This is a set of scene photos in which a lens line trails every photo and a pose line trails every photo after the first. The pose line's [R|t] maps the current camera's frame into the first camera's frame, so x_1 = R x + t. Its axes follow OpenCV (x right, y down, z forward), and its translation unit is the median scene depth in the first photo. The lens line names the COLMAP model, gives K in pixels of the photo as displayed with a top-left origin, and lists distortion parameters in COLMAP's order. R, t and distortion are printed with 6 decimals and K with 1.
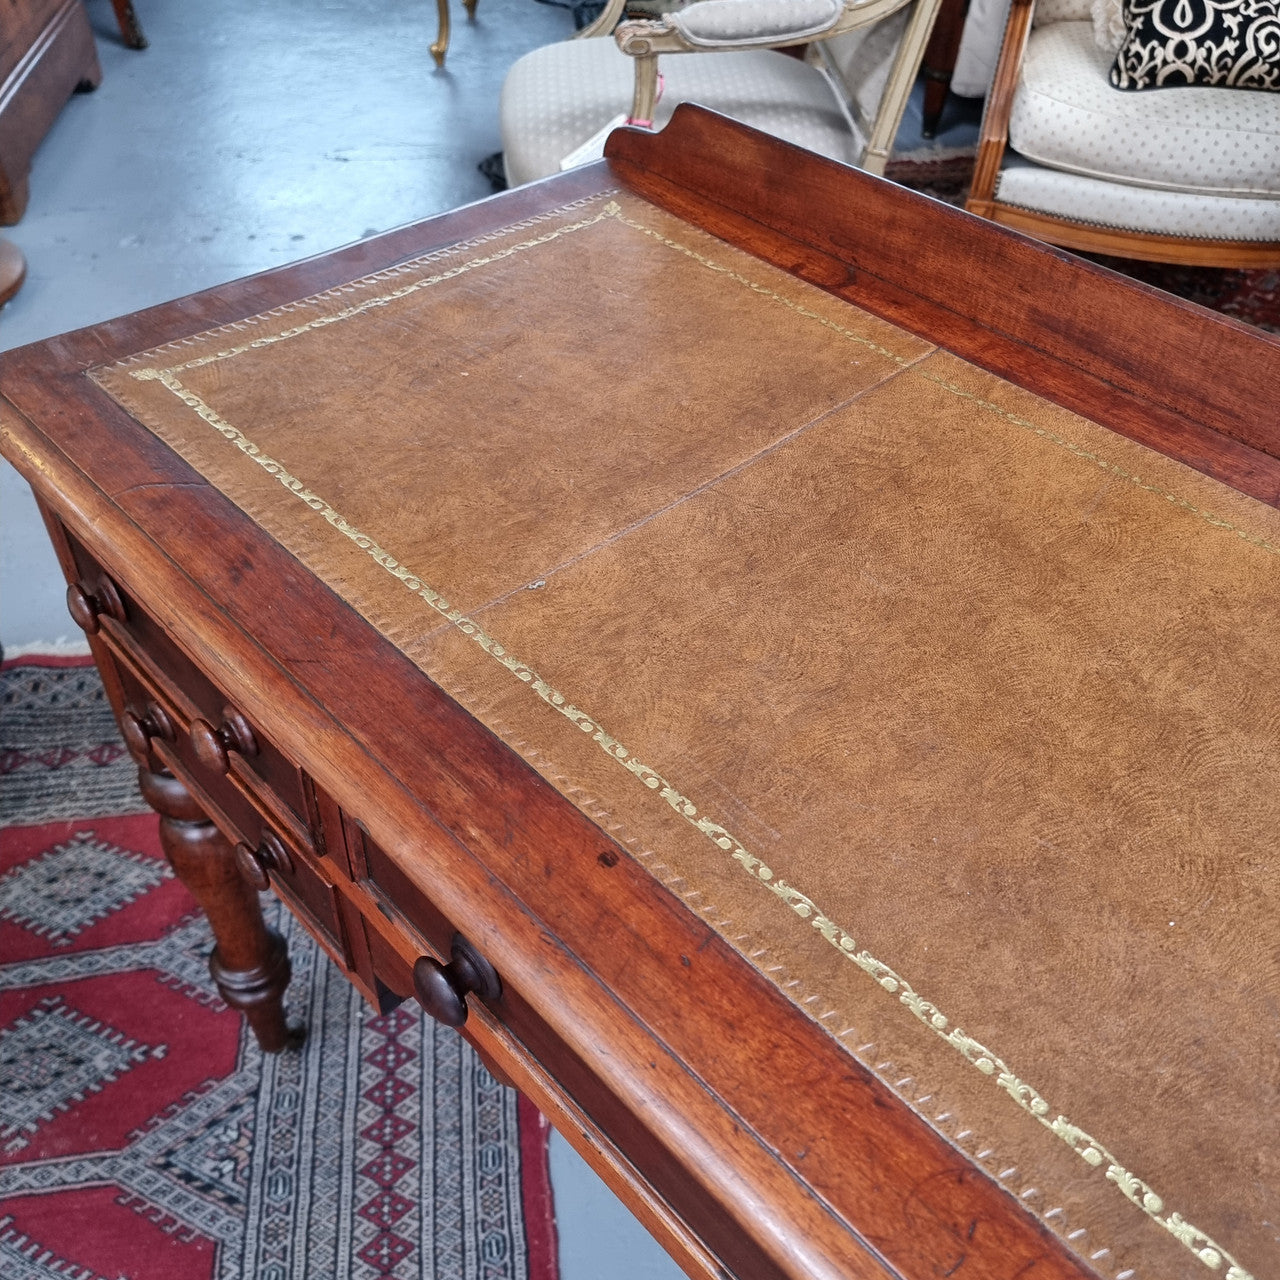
lens RADIAL K [[1207.5, 0, 654.4], [0, 1207.5, 629.4], [0, 0, 1]] dist [0.039495, -0.013928]
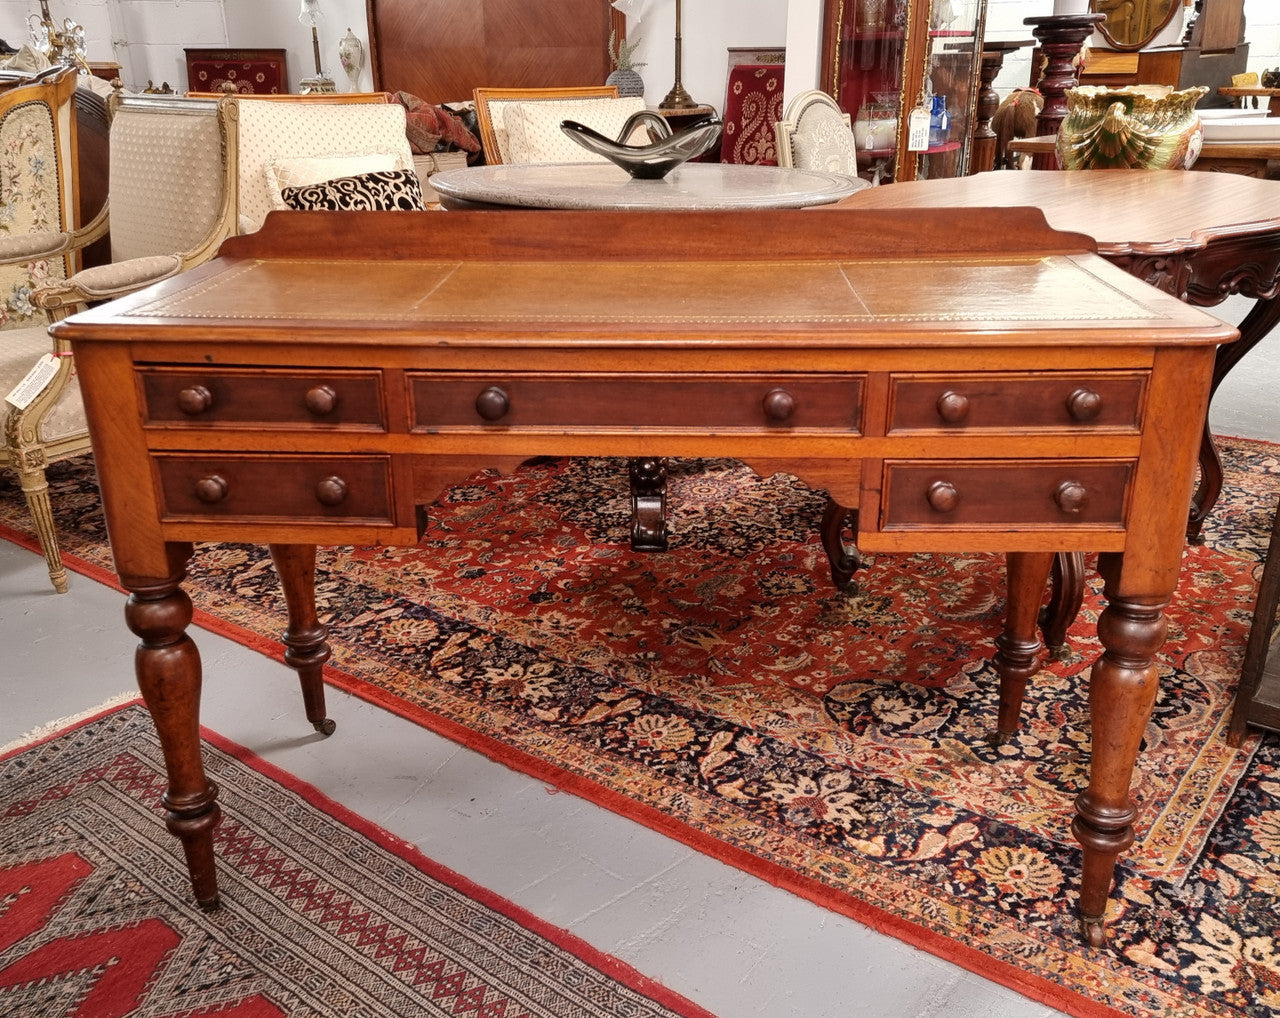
lens RADIAL K [[1186.8, 0, 648.2], [0, 1186.8, 552.7], [0, 0, 1]] dist [0.109324, -0.137302]
pose [[0.723543, -0.307605, 0.617952, -0.662097], [0.499188, 0.851474, -0.160637, 0.473531], [-0.476757, 0.424701, 0.769631, -0.395925]]
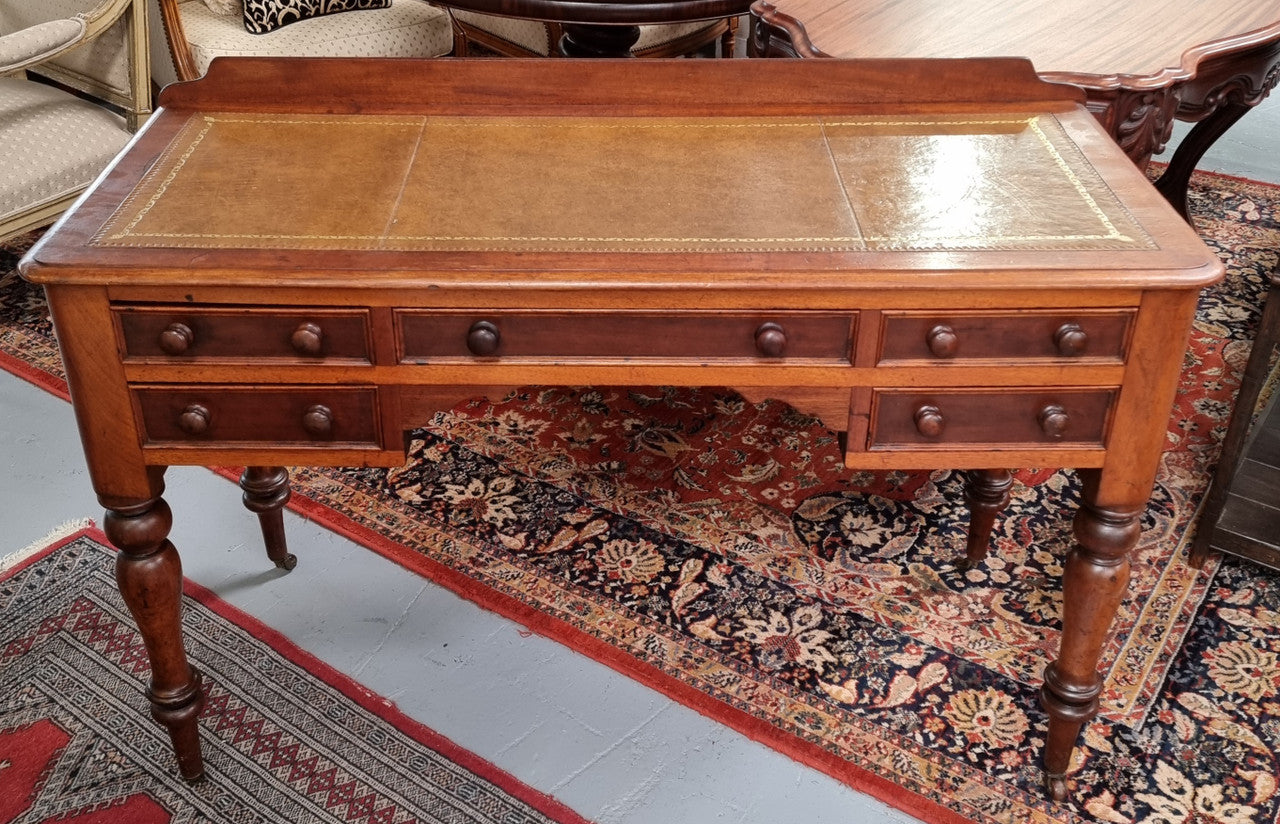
lens RADIAL K [[1304.6, 0, 631.9], [0, 1304.6, 369.7], [0, 0, 1]] dist [0.125429, -0.187110]
pose [[0.690059, -0.402758, 0.601335, -0.678348], [0.512341, 0.858687, -0.012808, 0.226831], [-0.511200, 0.316927, 0.798894, -0.547575]]
